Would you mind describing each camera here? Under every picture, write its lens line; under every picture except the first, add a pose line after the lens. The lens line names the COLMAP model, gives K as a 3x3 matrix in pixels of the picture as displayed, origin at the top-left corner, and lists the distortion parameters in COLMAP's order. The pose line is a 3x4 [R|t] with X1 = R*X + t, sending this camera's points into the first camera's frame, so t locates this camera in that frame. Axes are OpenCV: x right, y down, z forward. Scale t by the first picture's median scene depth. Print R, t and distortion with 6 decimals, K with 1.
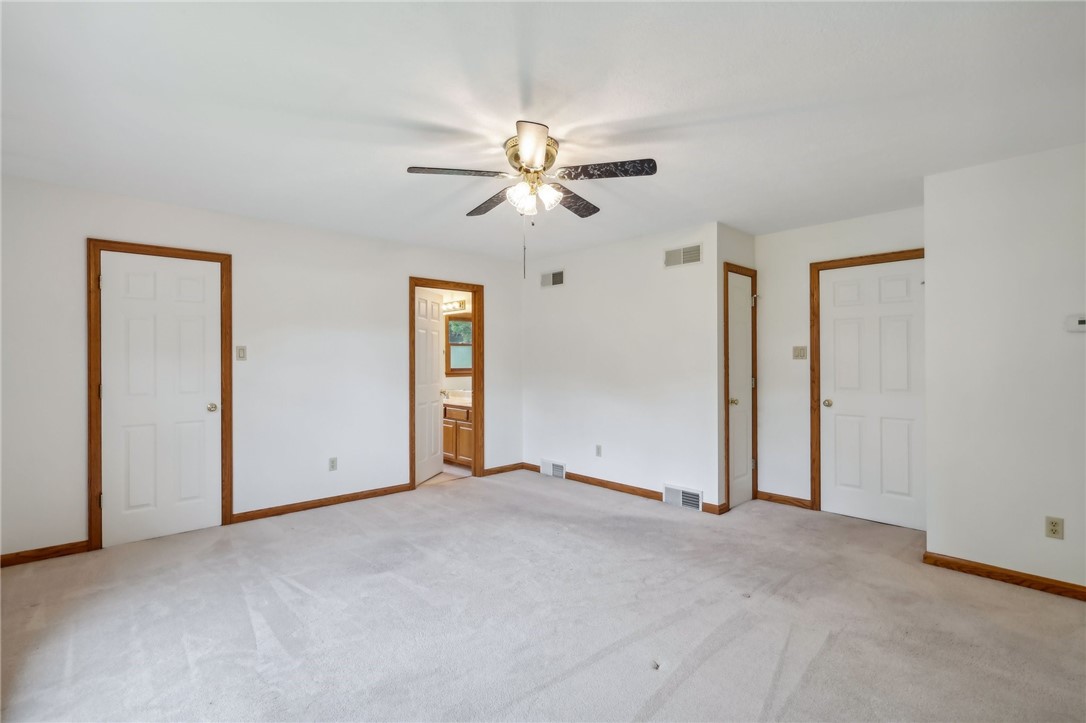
lens RADIAL K [[508.6, 0, 540.3], [0, 508.6, 360.0], [0, 0, 1]] dist [-0.002635, 0.000470]
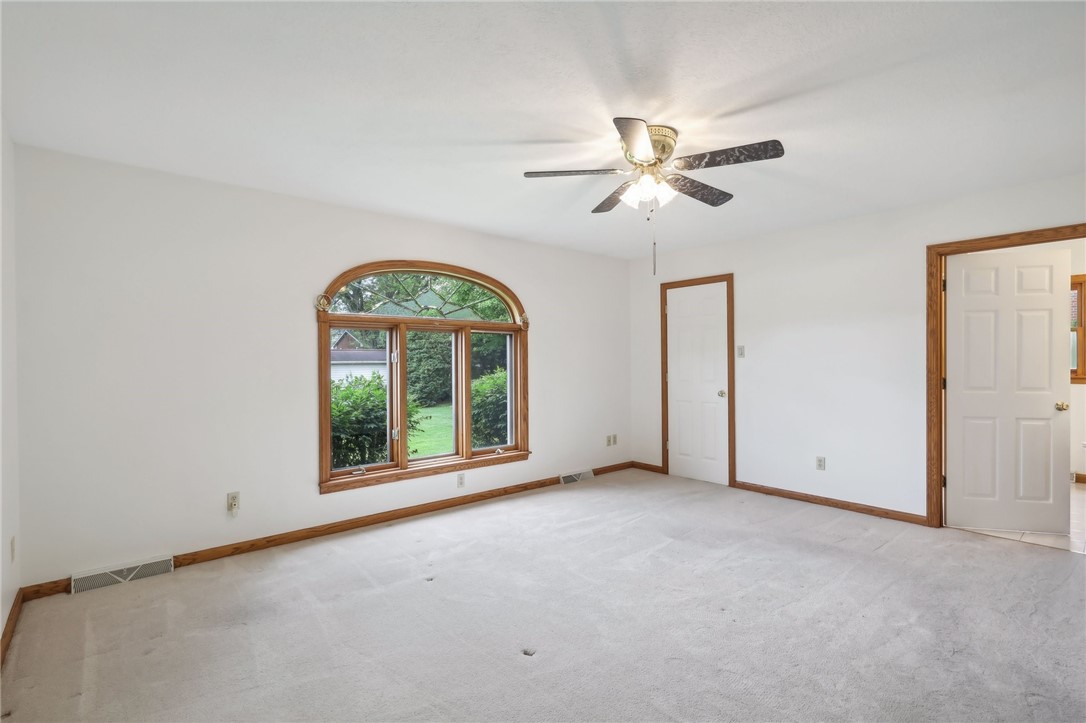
lens RADIAL K [[508.6, 0, 538.0], [0, 508.6, 359.8], [0, 0, 1]] dist [-0.002635, 0.000470]
pose [[-0.028096, 0.001064, -0.999605, 0.670872], [0.003020, 0.999995, 0.000979, 0.004162], [0.999601, -0.002991, -0.028099, 0.561045]]
